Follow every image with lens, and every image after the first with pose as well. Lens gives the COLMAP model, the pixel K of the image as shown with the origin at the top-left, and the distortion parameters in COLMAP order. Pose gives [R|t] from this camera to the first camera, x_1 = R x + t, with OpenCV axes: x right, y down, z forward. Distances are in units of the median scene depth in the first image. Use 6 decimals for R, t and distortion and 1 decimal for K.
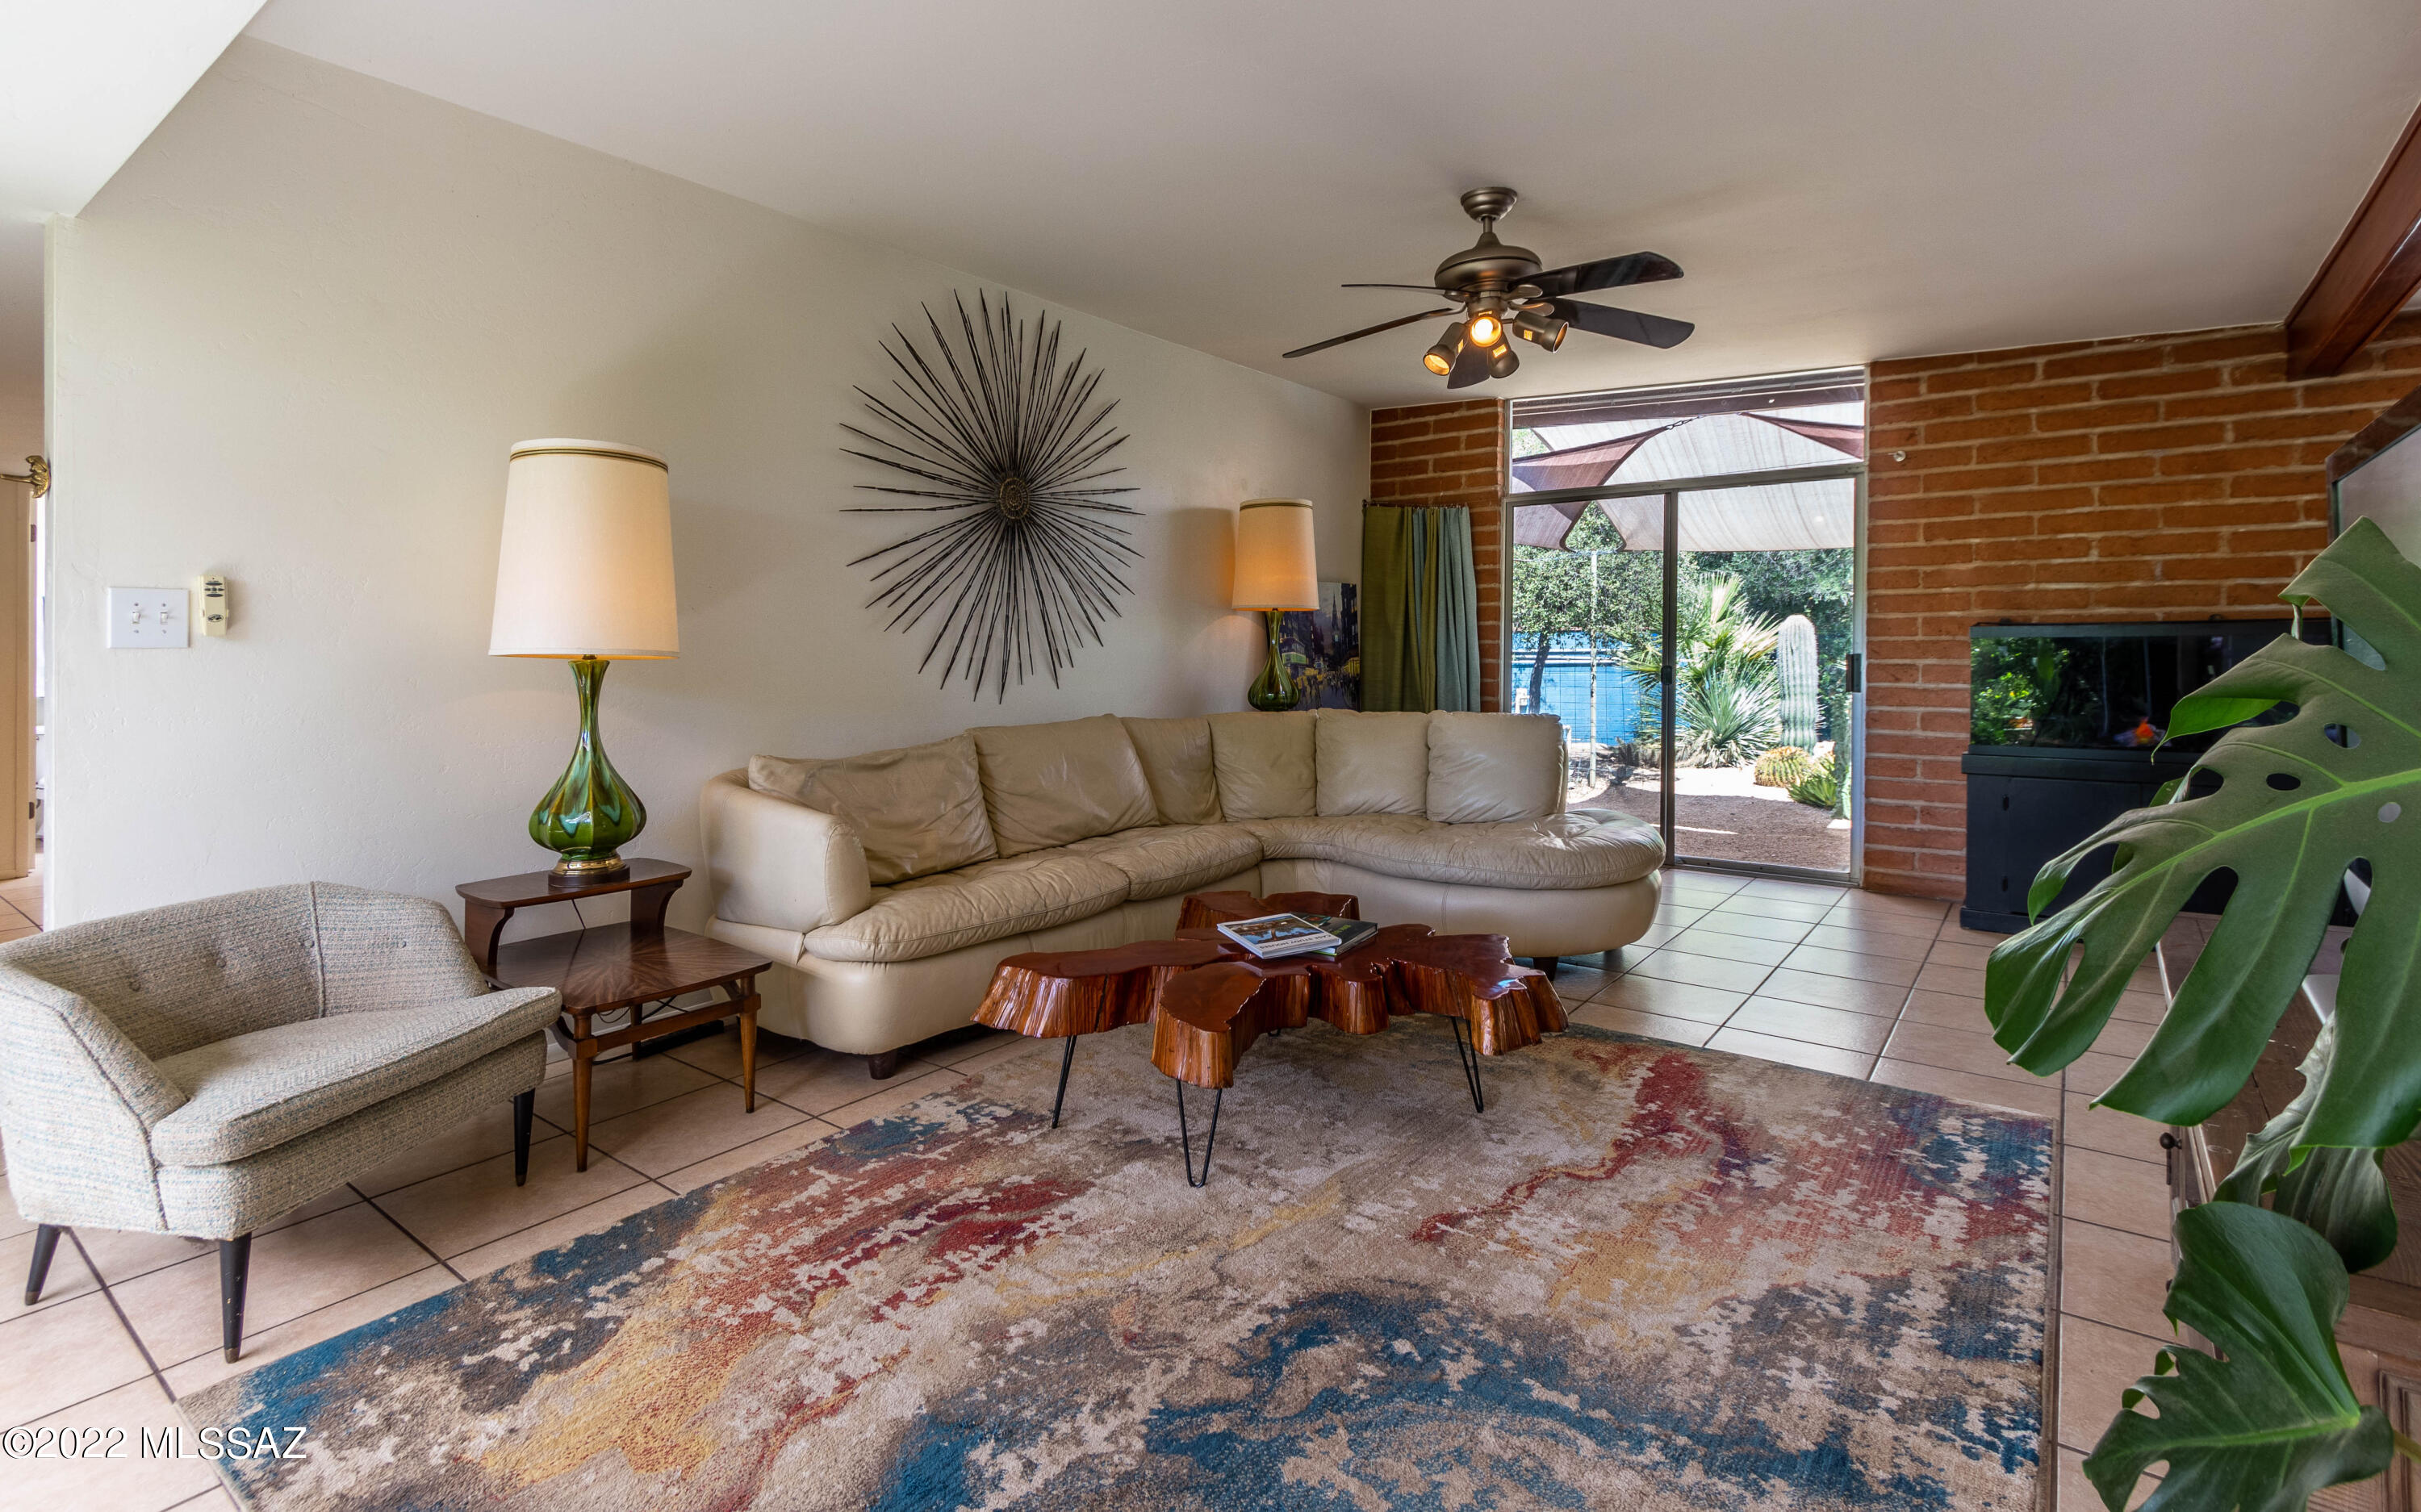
lens RADIAL K [[1131.2, 0, 1189.4], [0, 1131.2, 657.9], [0, 0, 1]] dist [0.011885, -0.004644]
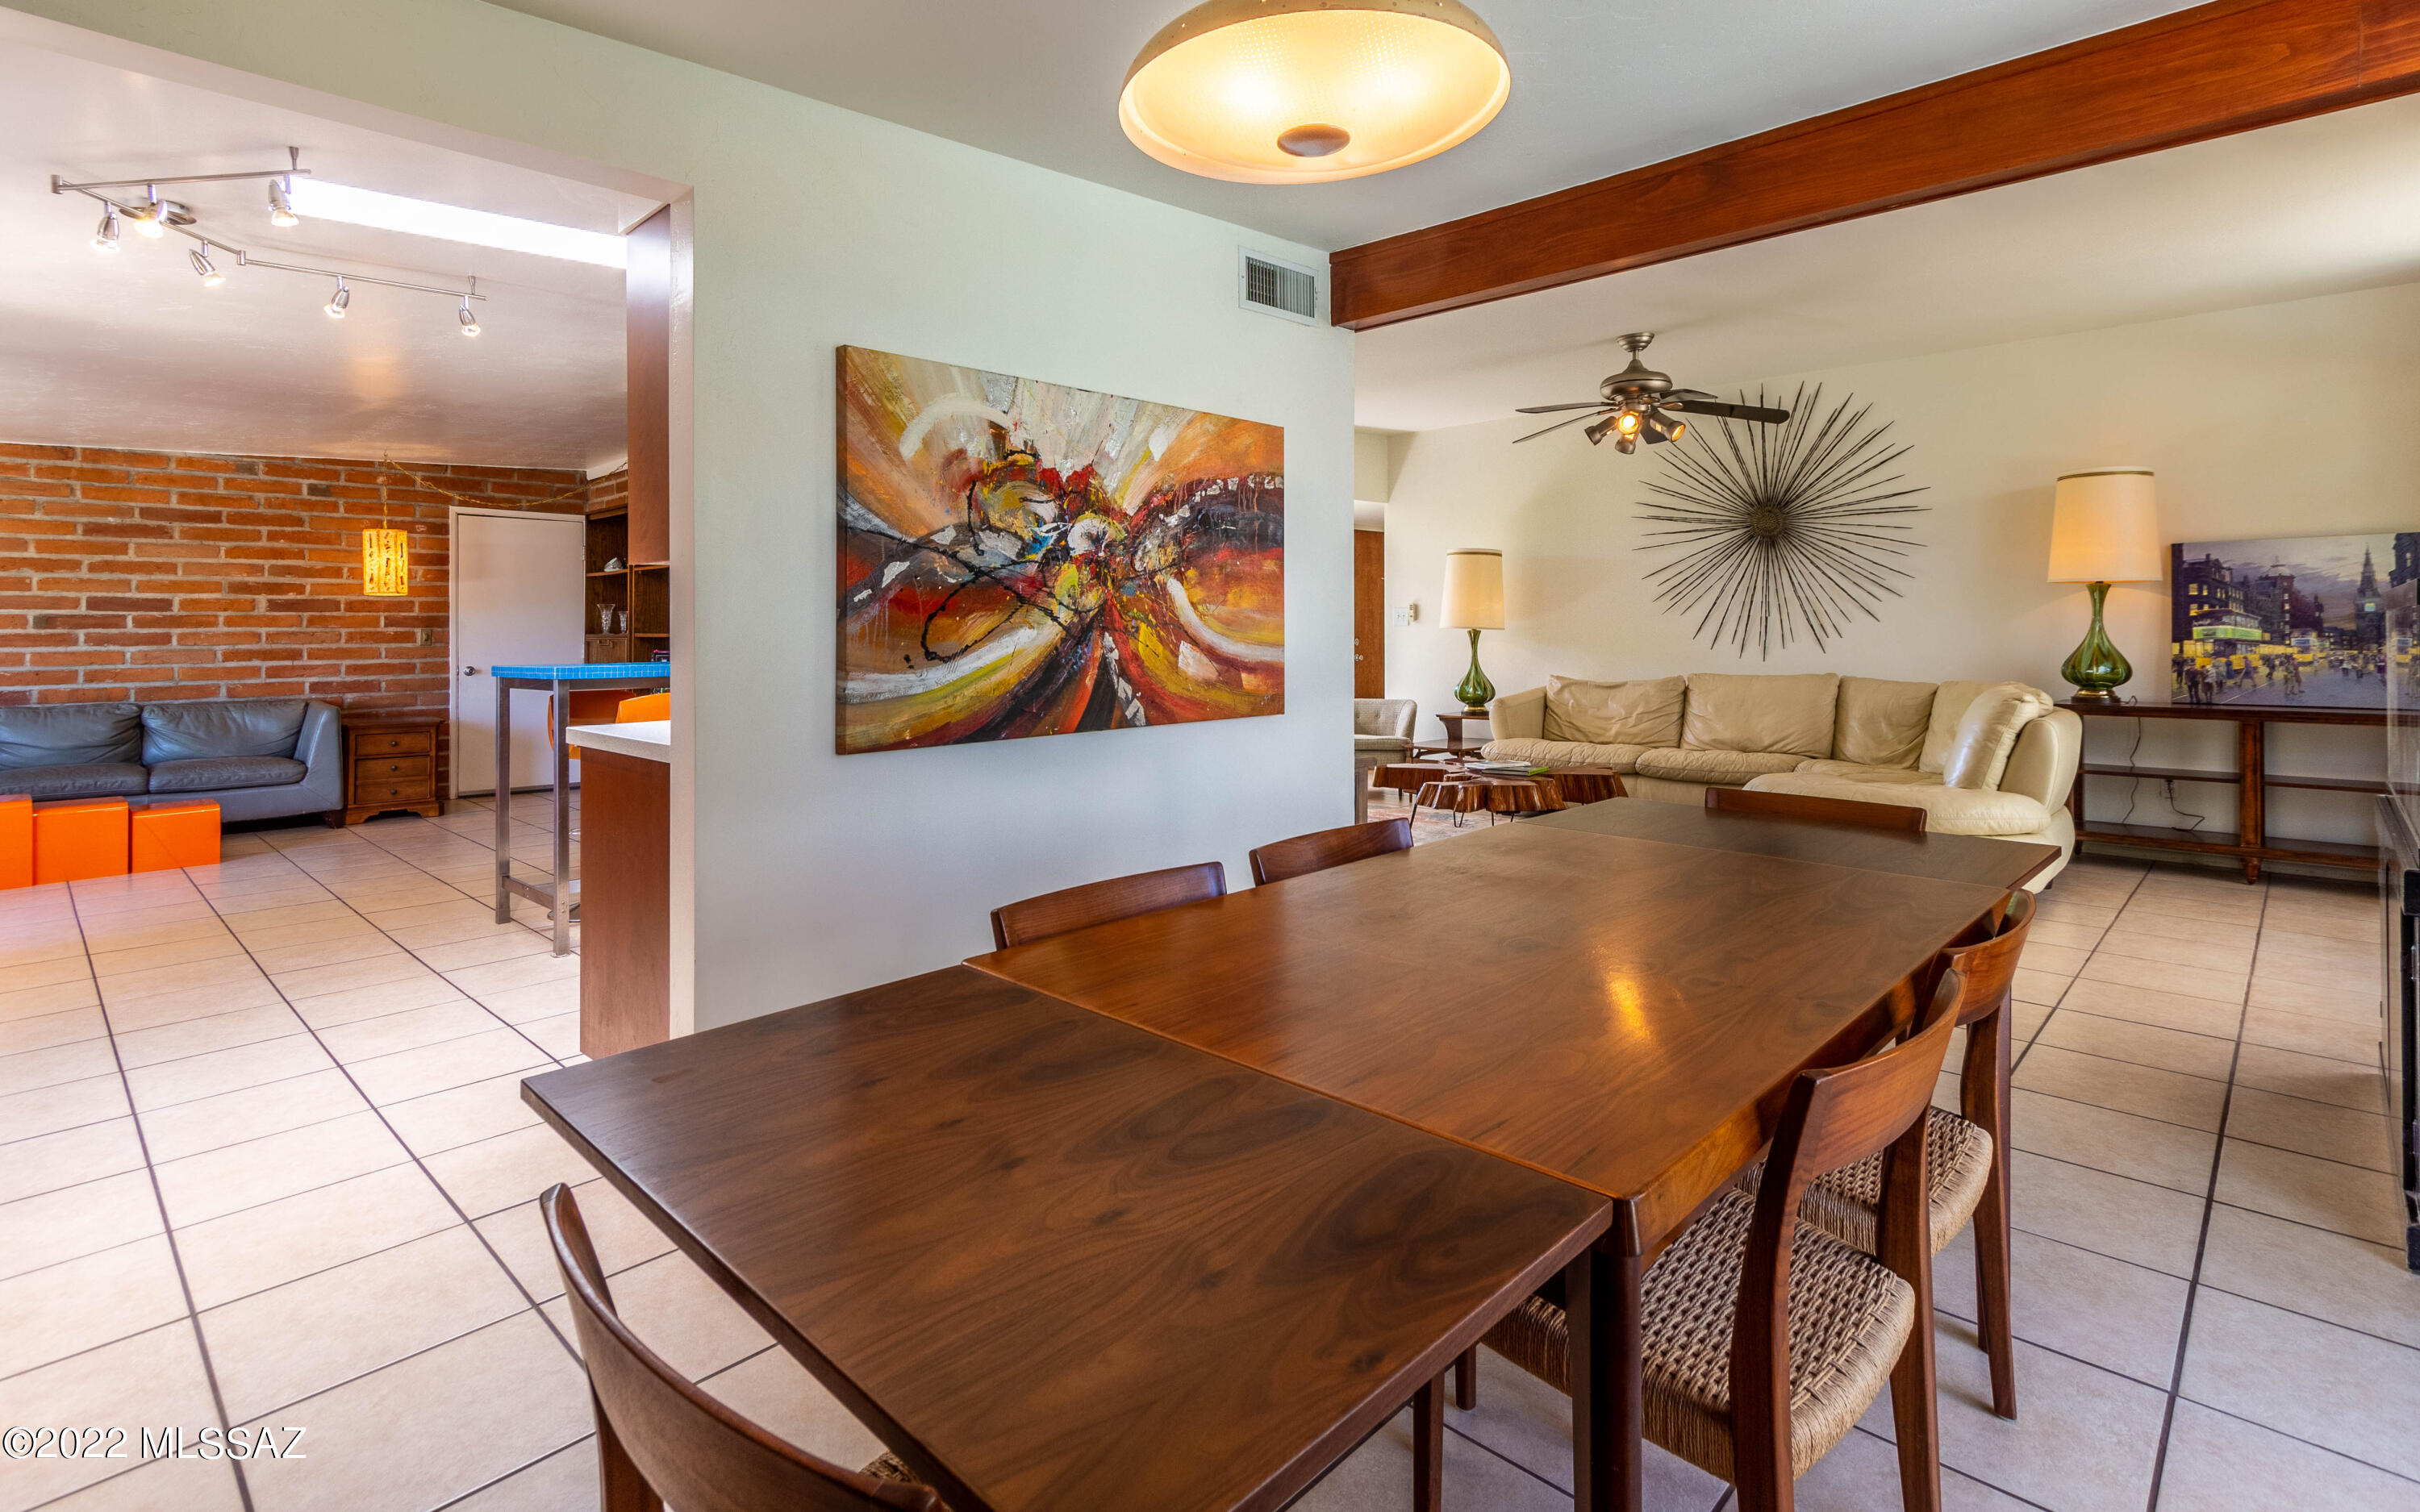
lens RADIAL K [[1130.7, 0, 1201.7], [0, 1130.7, 619.3], [0, 0, 1]] dist [0.011885, -0.004644]
pose [[-0.117169, -0.002077, -0.993110, 2.354723], [-0.000485, 0.999998, -0.002034, -0.018236], [0.993112, 0.000243, -0.117170, 0.747023]]
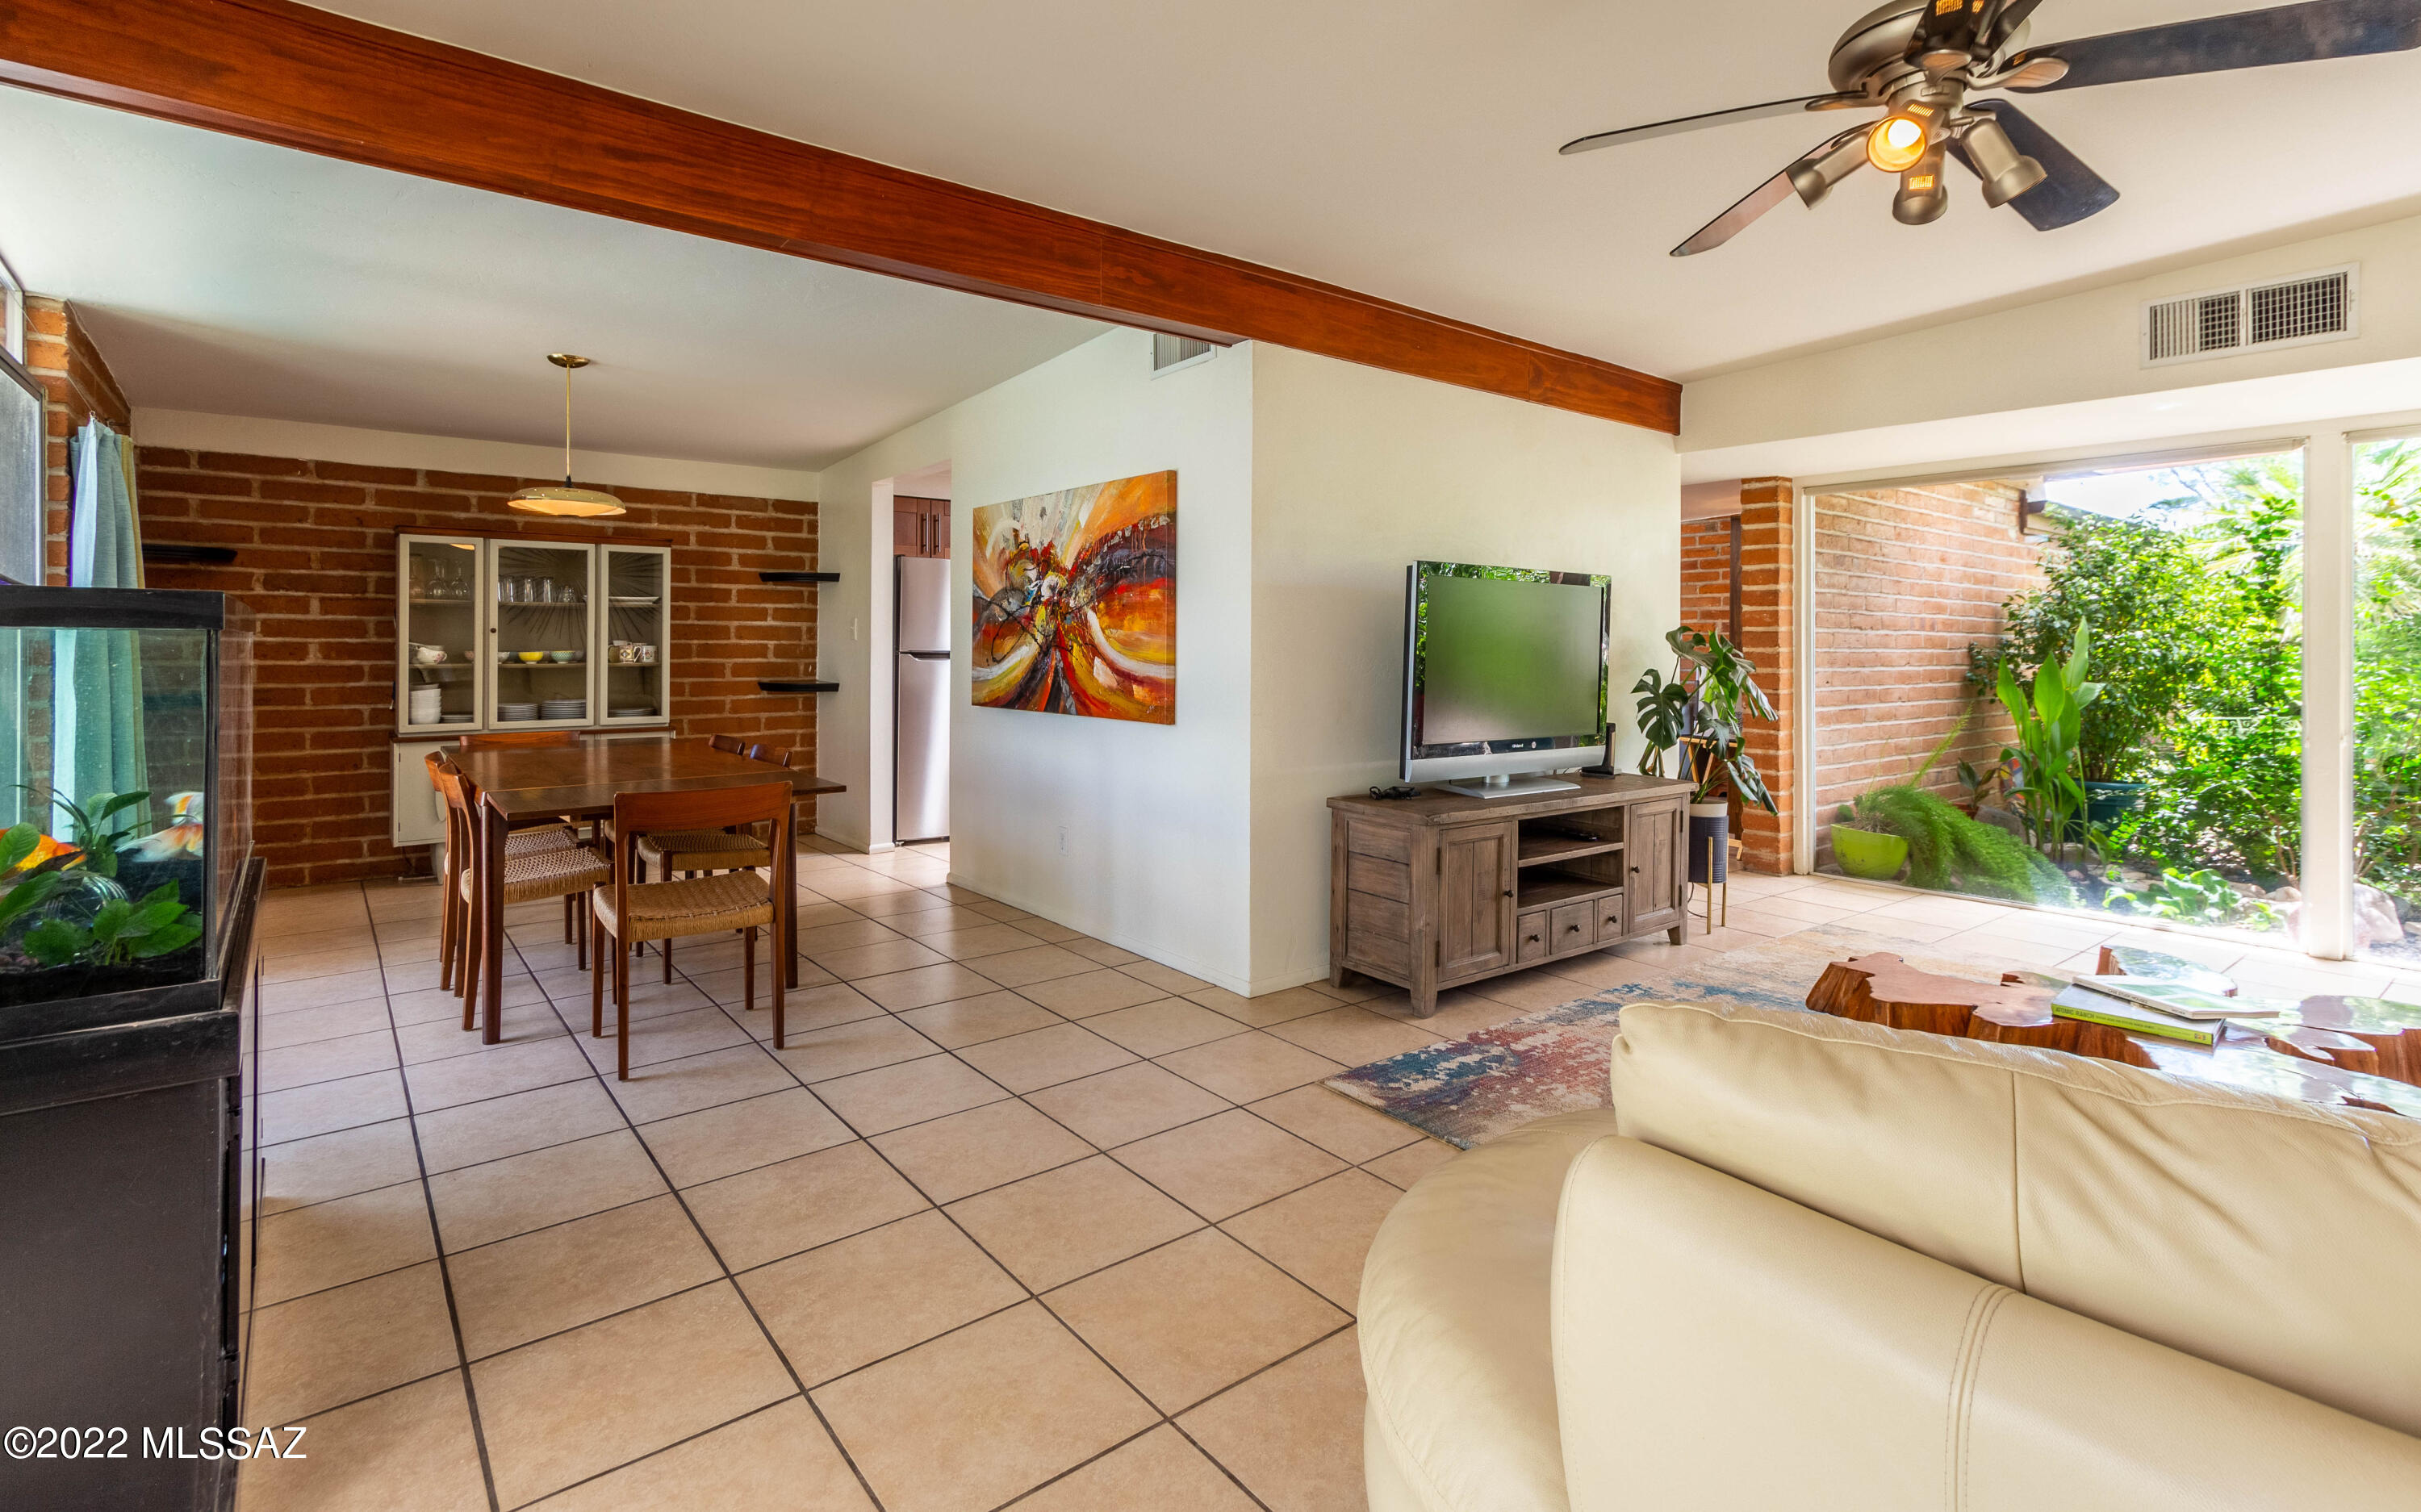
lens RADIAL K [[1131.2, 0, 1225.2], [0, 1131.2, 623.9], [0, 0, 1]] dist [0.011885, -0.004644]
pose [[-0.973602, 0.002430, 0.228239, 0.606300], [-0.000105, 0.999938, -0.011096, -0.026806], [-0.228252, -0.010827, -0.973542, 2.128272]]
